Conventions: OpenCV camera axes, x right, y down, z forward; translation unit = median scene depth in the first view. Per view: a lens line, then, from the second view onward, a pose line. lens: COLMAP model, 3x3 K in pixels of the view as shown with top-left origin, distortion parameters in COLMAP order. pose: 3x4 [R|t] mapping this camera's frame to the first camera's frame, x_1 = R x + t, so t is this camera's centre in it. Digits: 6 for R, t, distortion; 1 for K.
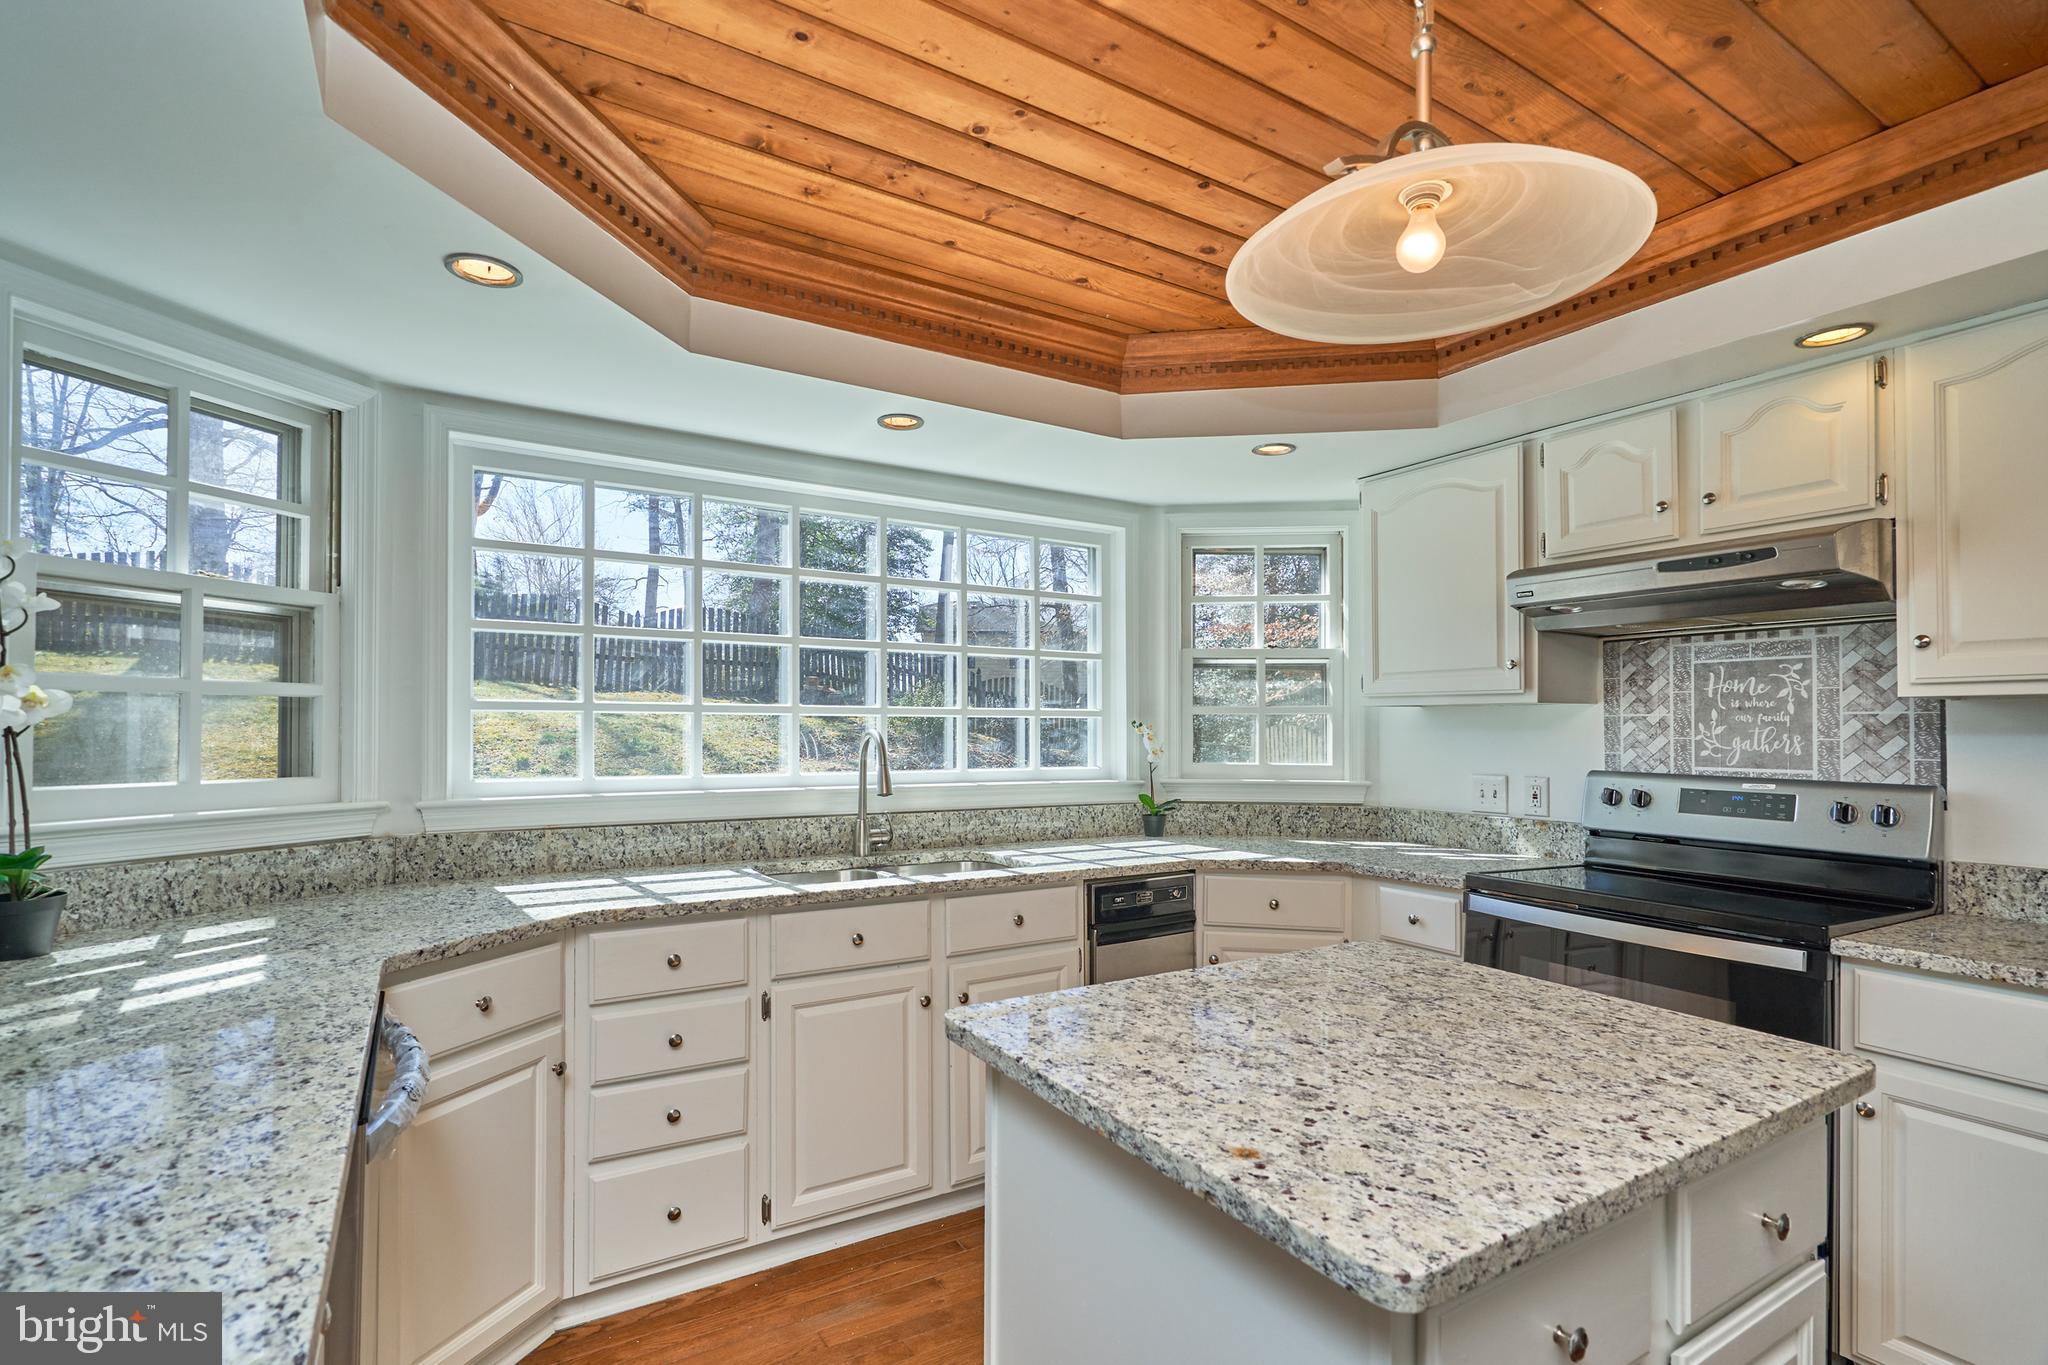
lens RADIAL K [[959.3, 0, 1034.7], [0, 959.3, 719.2], [0, 0, 1]] dist [-0.002010, 0.000927]
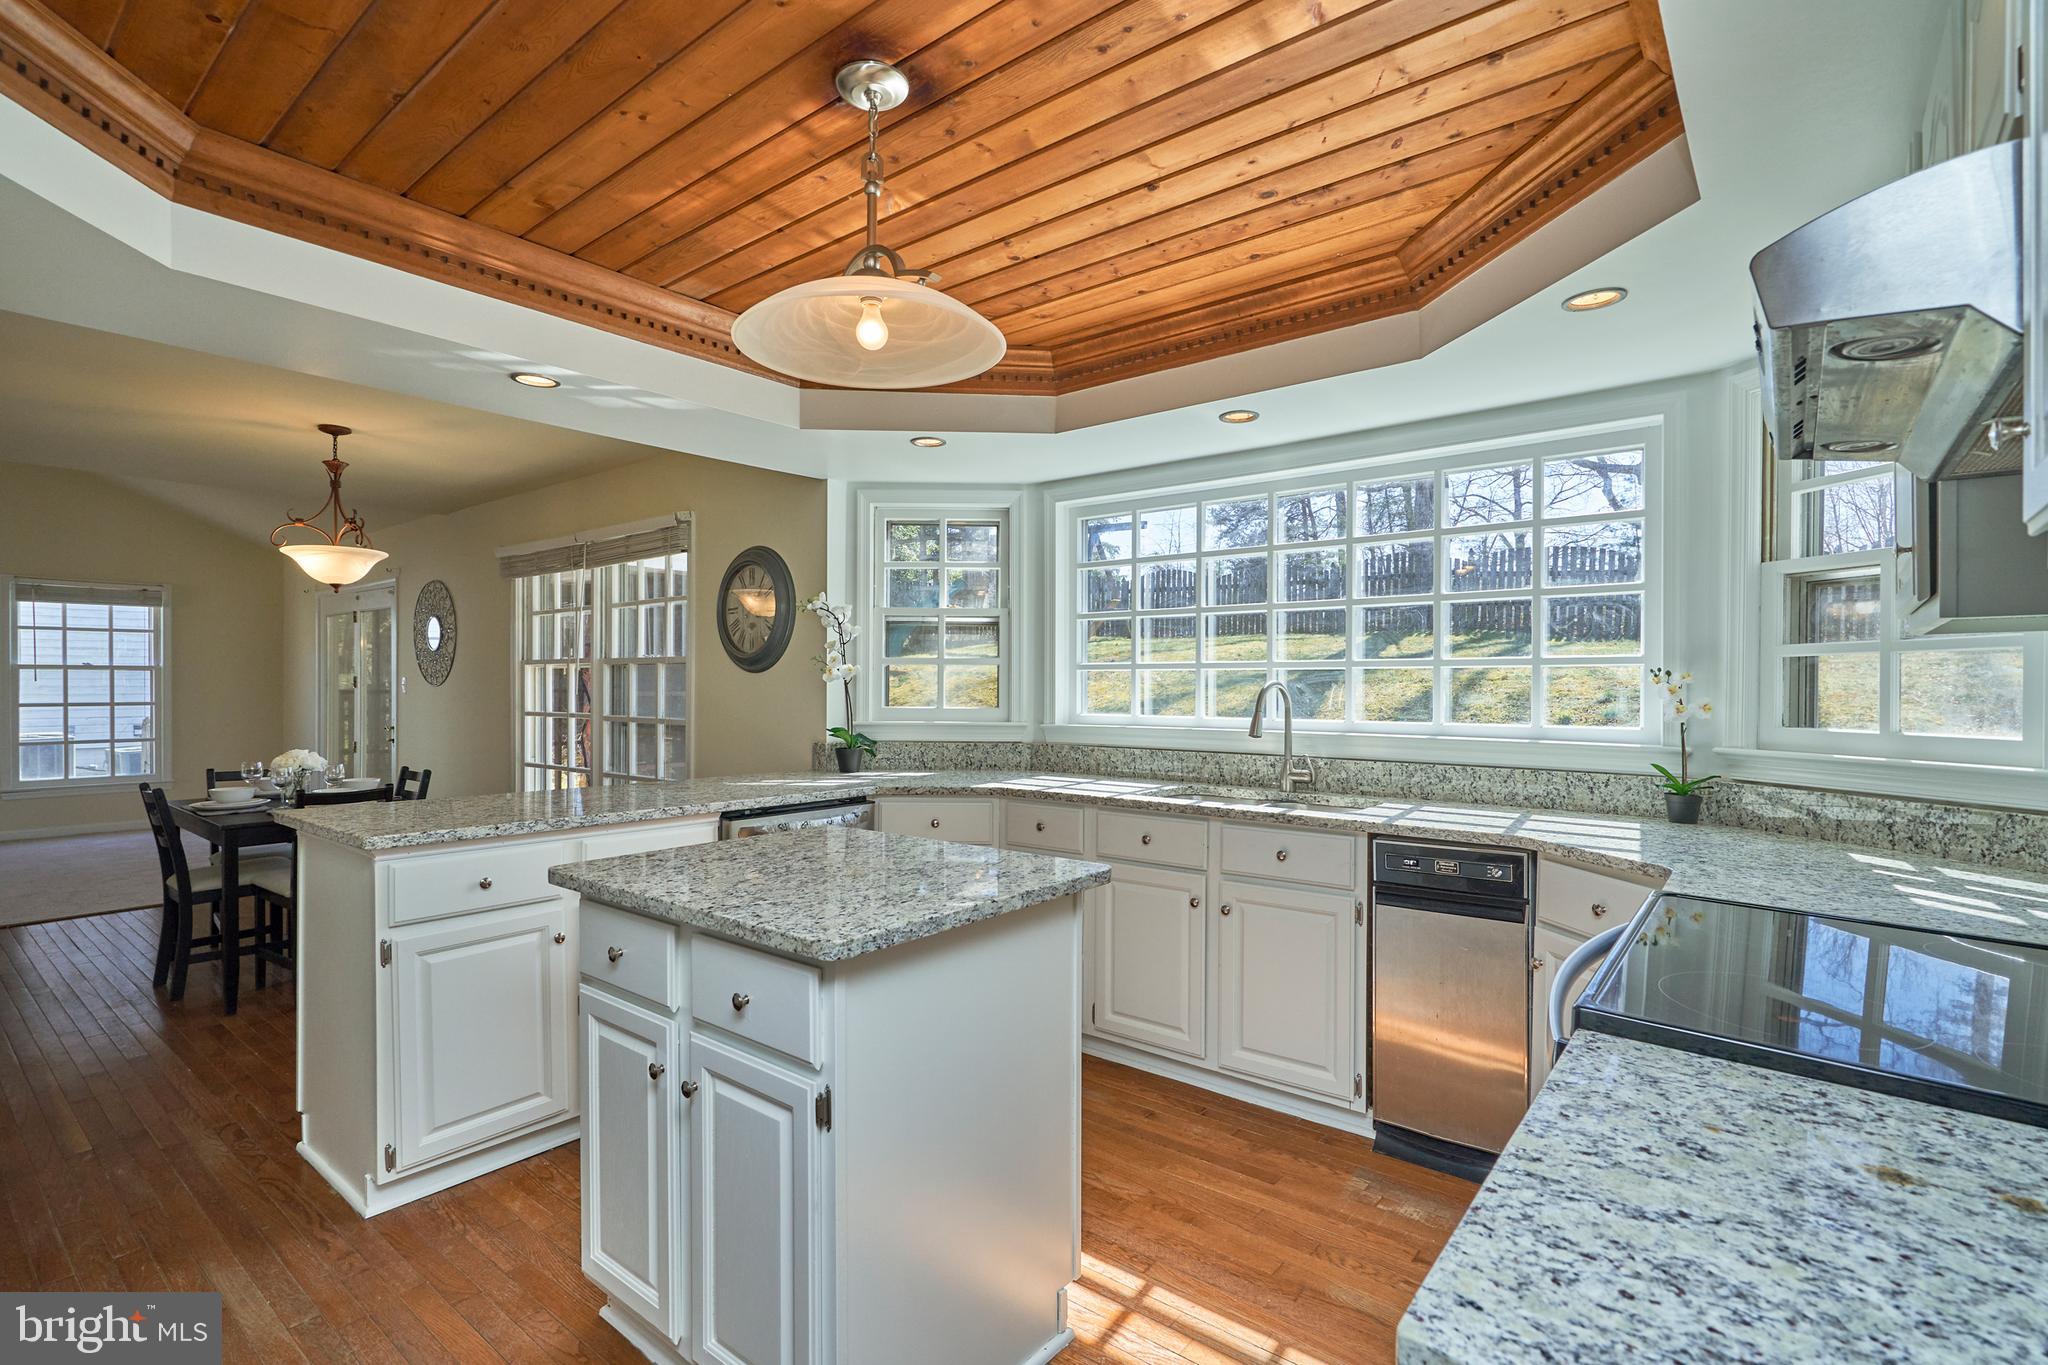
lens RADIAL K [[964.8, 0, 998.5], [0, 964.8, 693.7], [0, 0, 1]] dist [0.000219, 0.000369]
pose [[0.316401, 0.005221, -0.948611, 0.941245], [0.008075, 0.999934, 0.008197, 0.016489], [0.948591, -0.010254, 0.316338, 0.371111]]
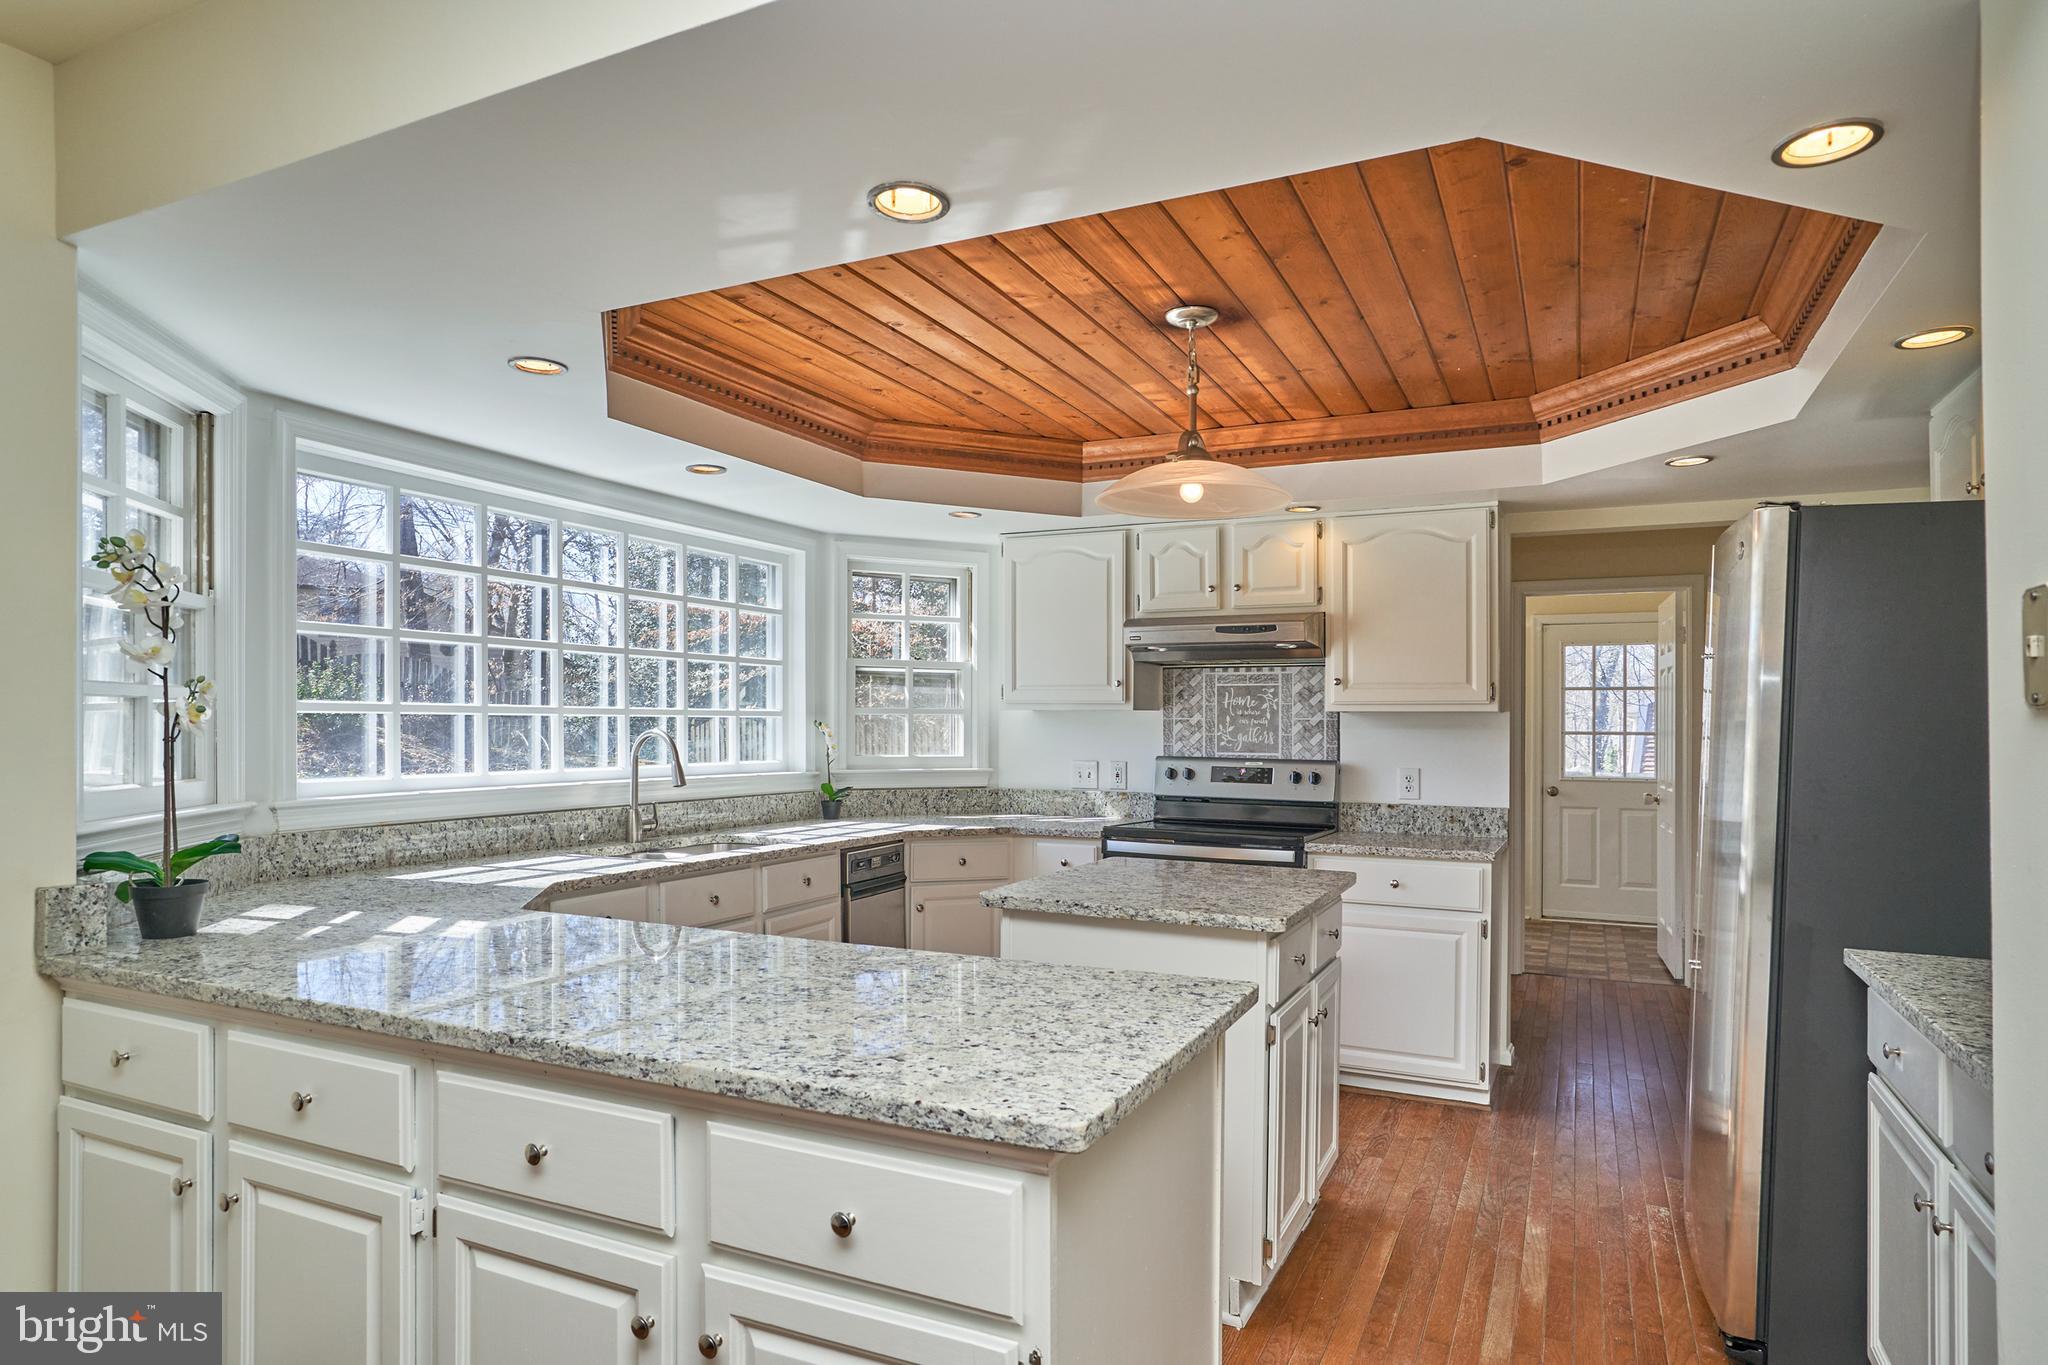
lens RADIAL K [[1164.1, 0, 1019.3], [0, 1164.1, 713.5], [0, 0, 1]] dist [-0.020951, 0.000224]
pose [[0.847446, 0.005055, 0.530857, -0.608960], [-0.007055, 0.999974, 0.001740, -0.015043], [-0.530835, -0.005220, 0.847459, -0.445801]]
